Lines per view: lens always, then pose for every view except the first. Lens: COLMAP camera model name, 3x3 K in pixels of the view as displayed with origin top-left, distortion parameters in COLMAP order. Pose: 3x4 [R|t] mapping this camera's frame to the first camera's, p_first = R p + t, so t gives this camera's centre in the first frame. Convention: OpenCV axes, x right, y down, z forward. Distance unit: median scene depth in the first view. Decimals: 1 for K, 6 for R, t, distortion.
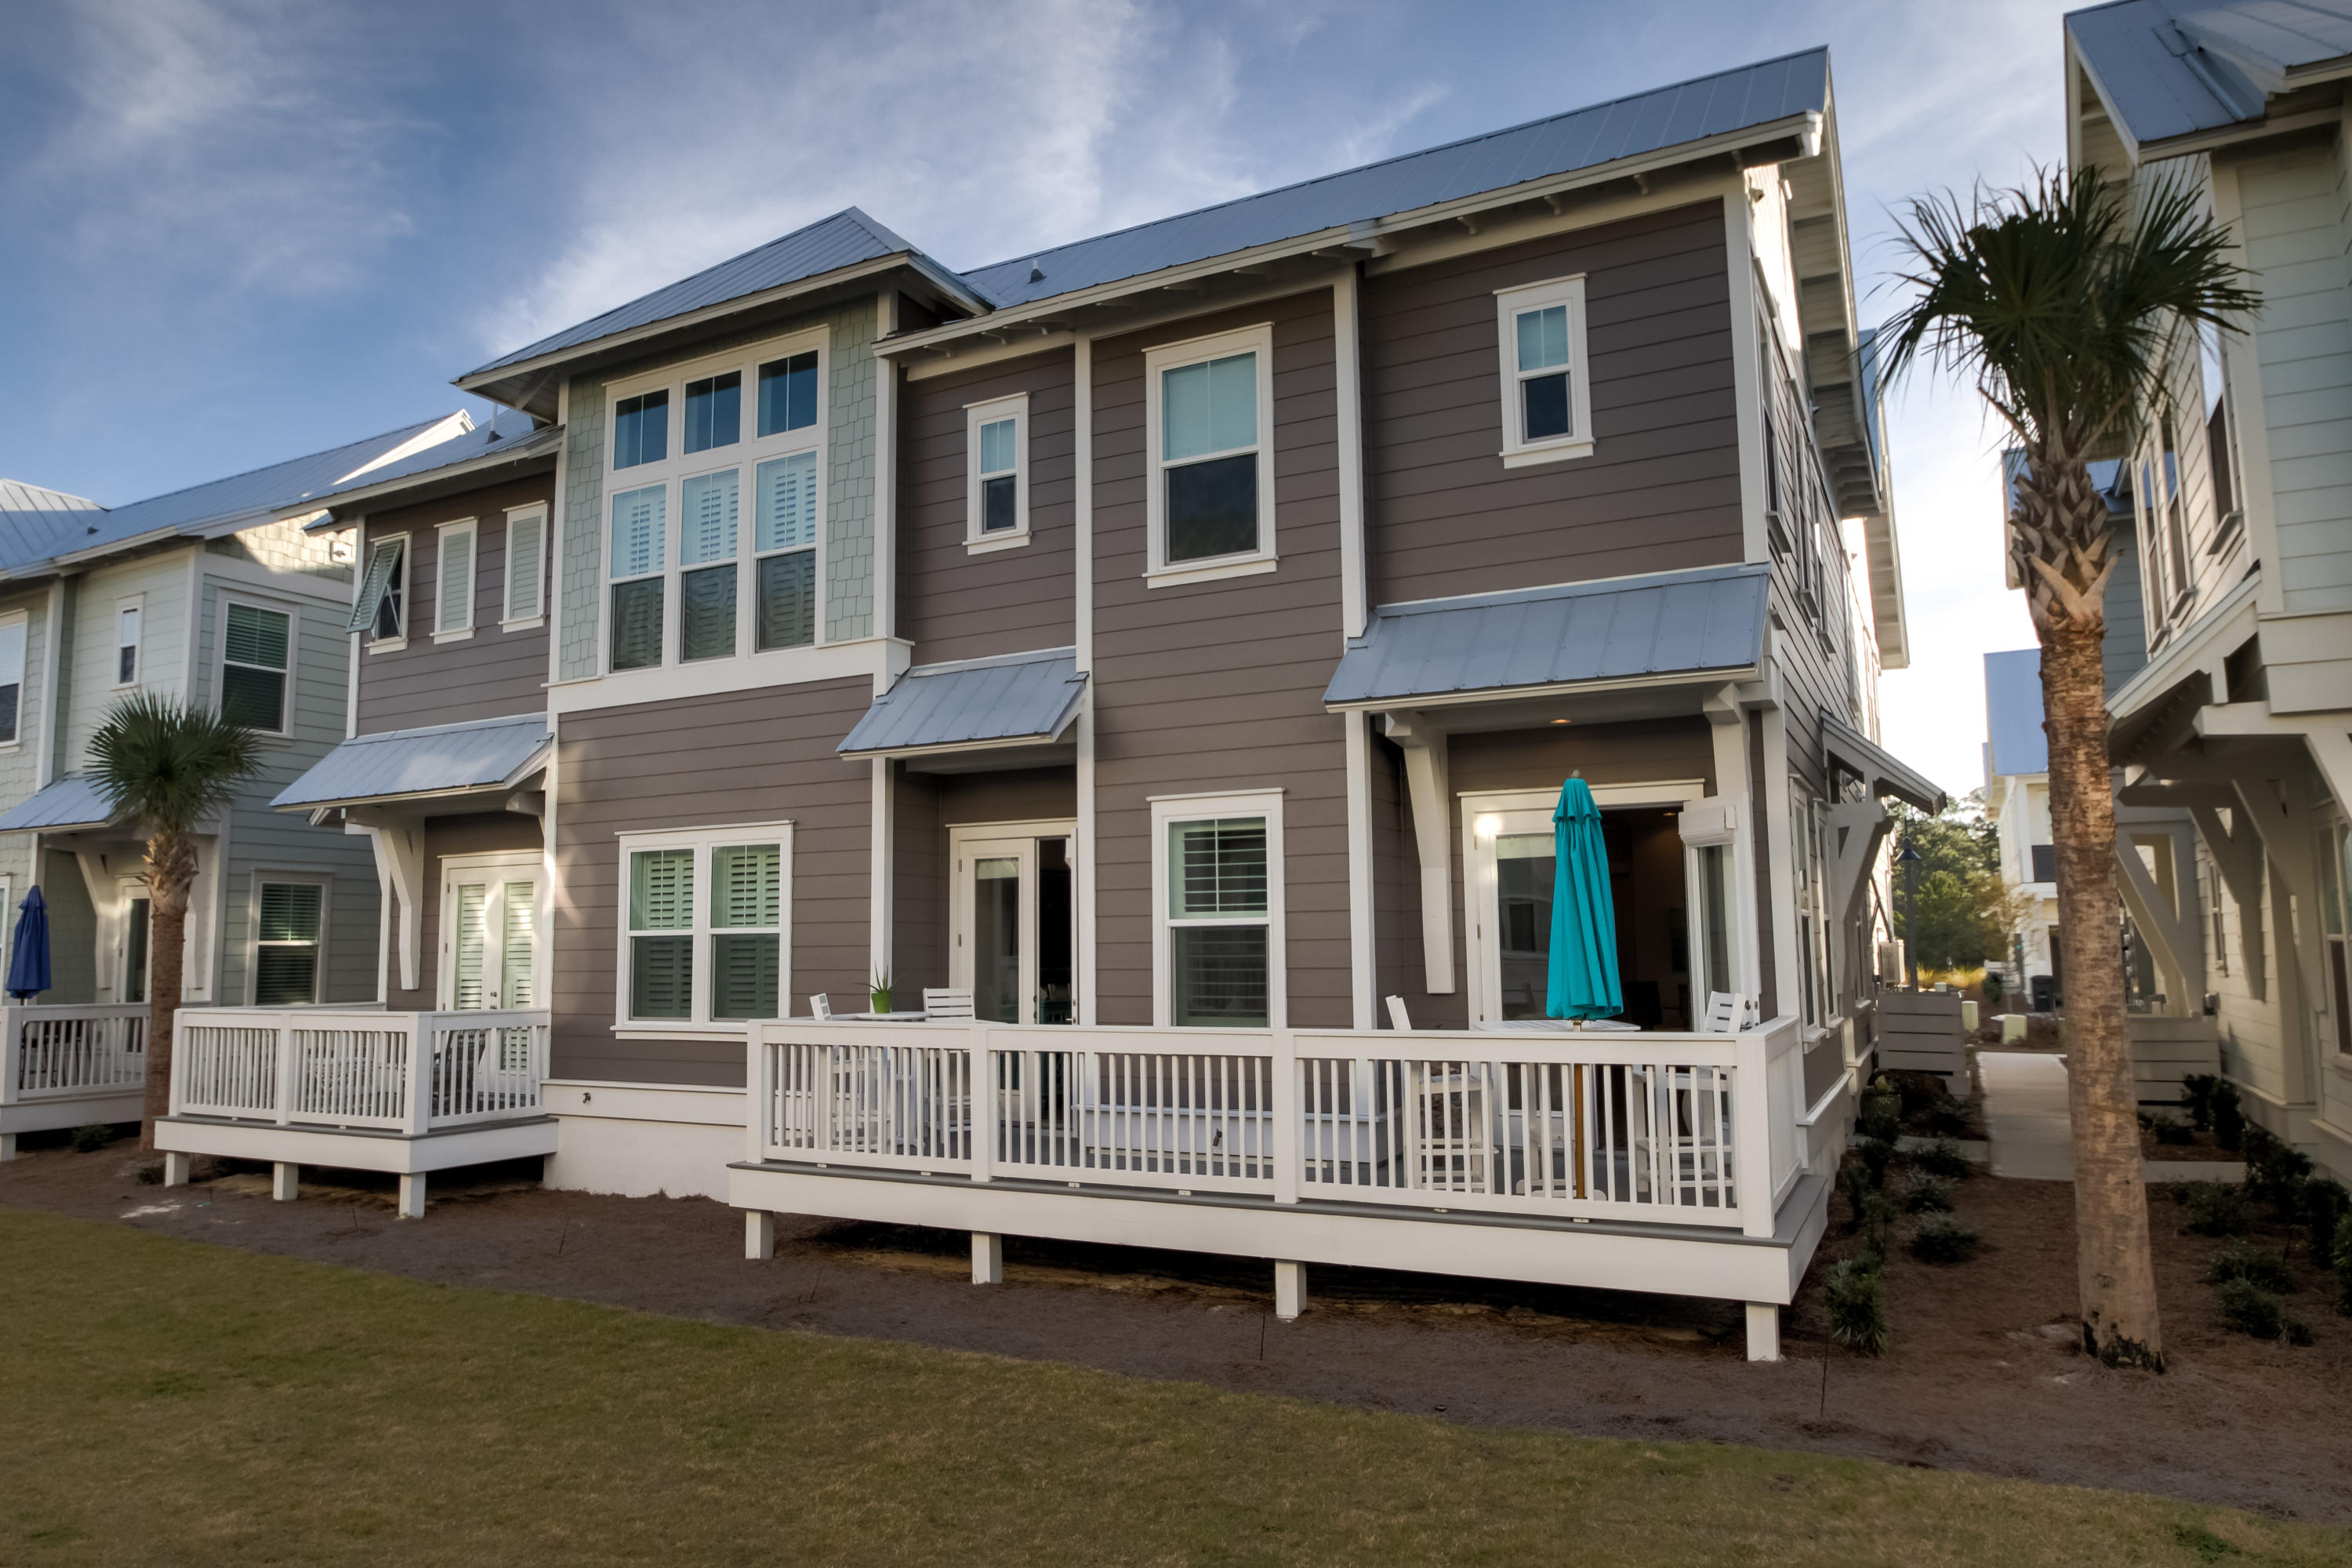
lens RADIAL K [[1528.1, 0, 1176.0], [0, 1528.1, 784.0], [0, 0, 1]] dist [-0.024123, -0.000161]
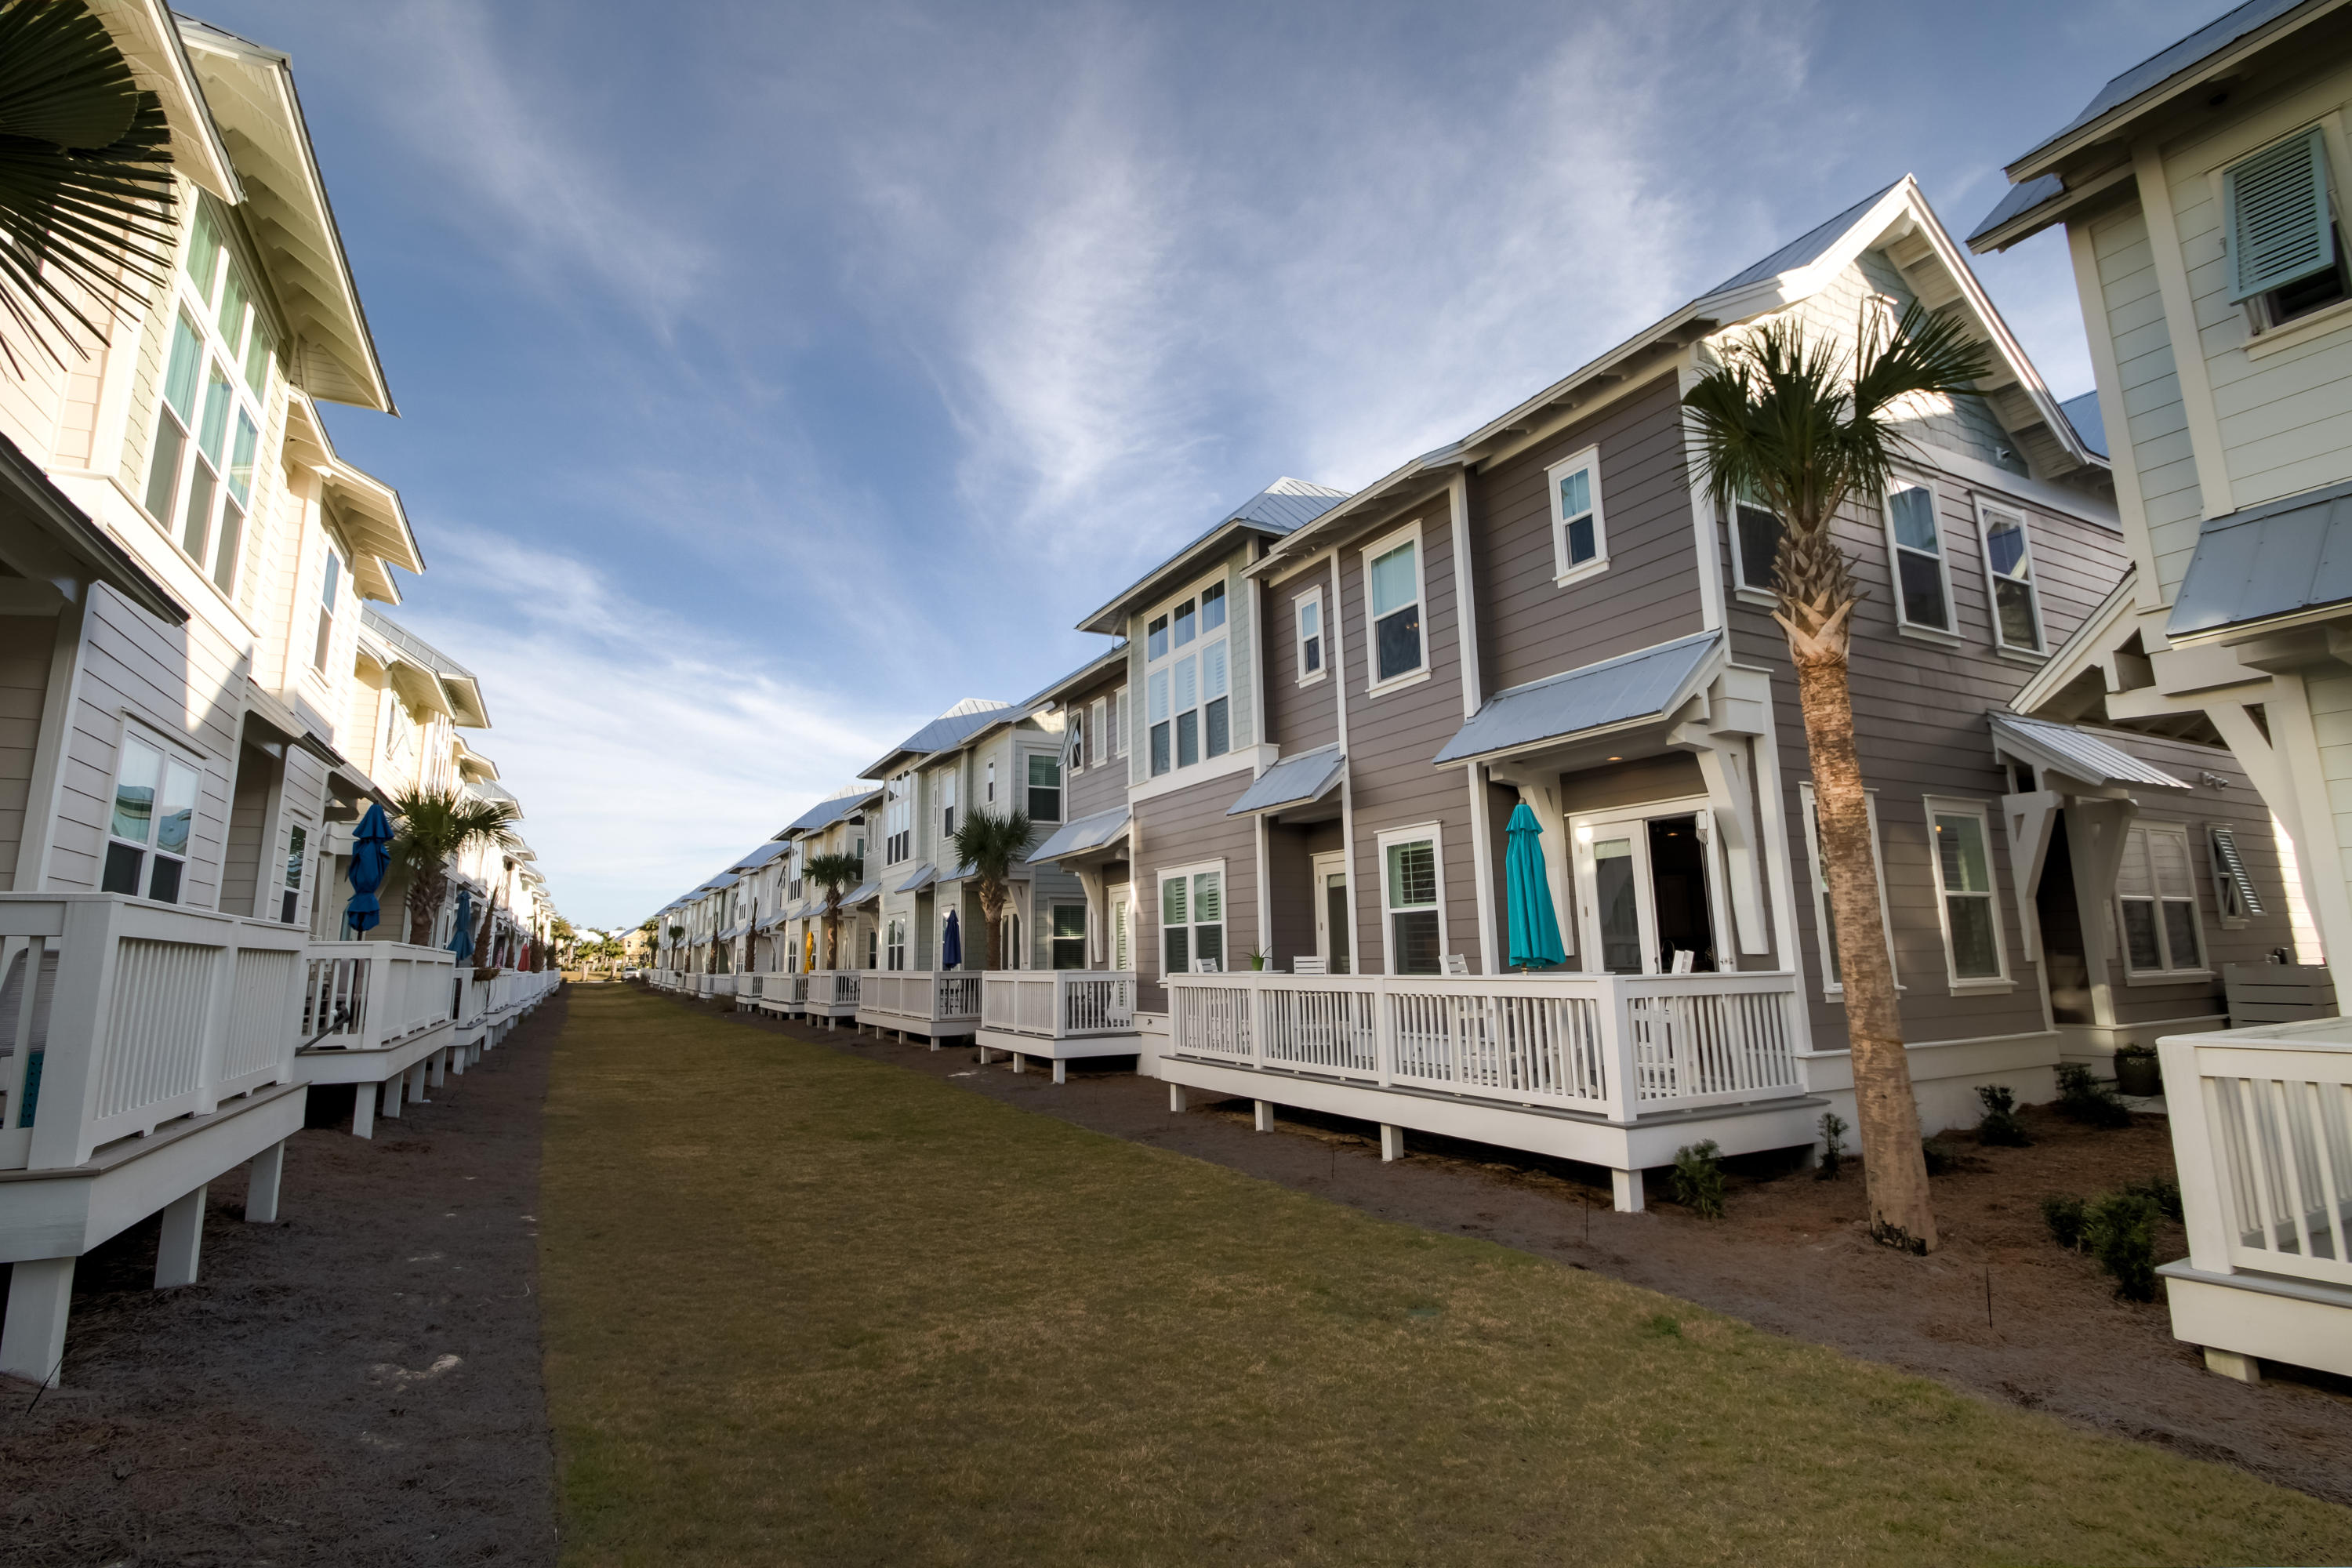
lens RADIAL K [[1102.8, 0, 1170.6], [0, 1102.8, 762.0], [0, 0, 1]] dist [0.024495, -0.023475]
pose [[0.831676, -0.099735, -0.546231, 0.420305], [0.068000, 0.994626, -0.078073, 0.012060], [0.551082, 0.027788, 0.833988, -0.063680]]
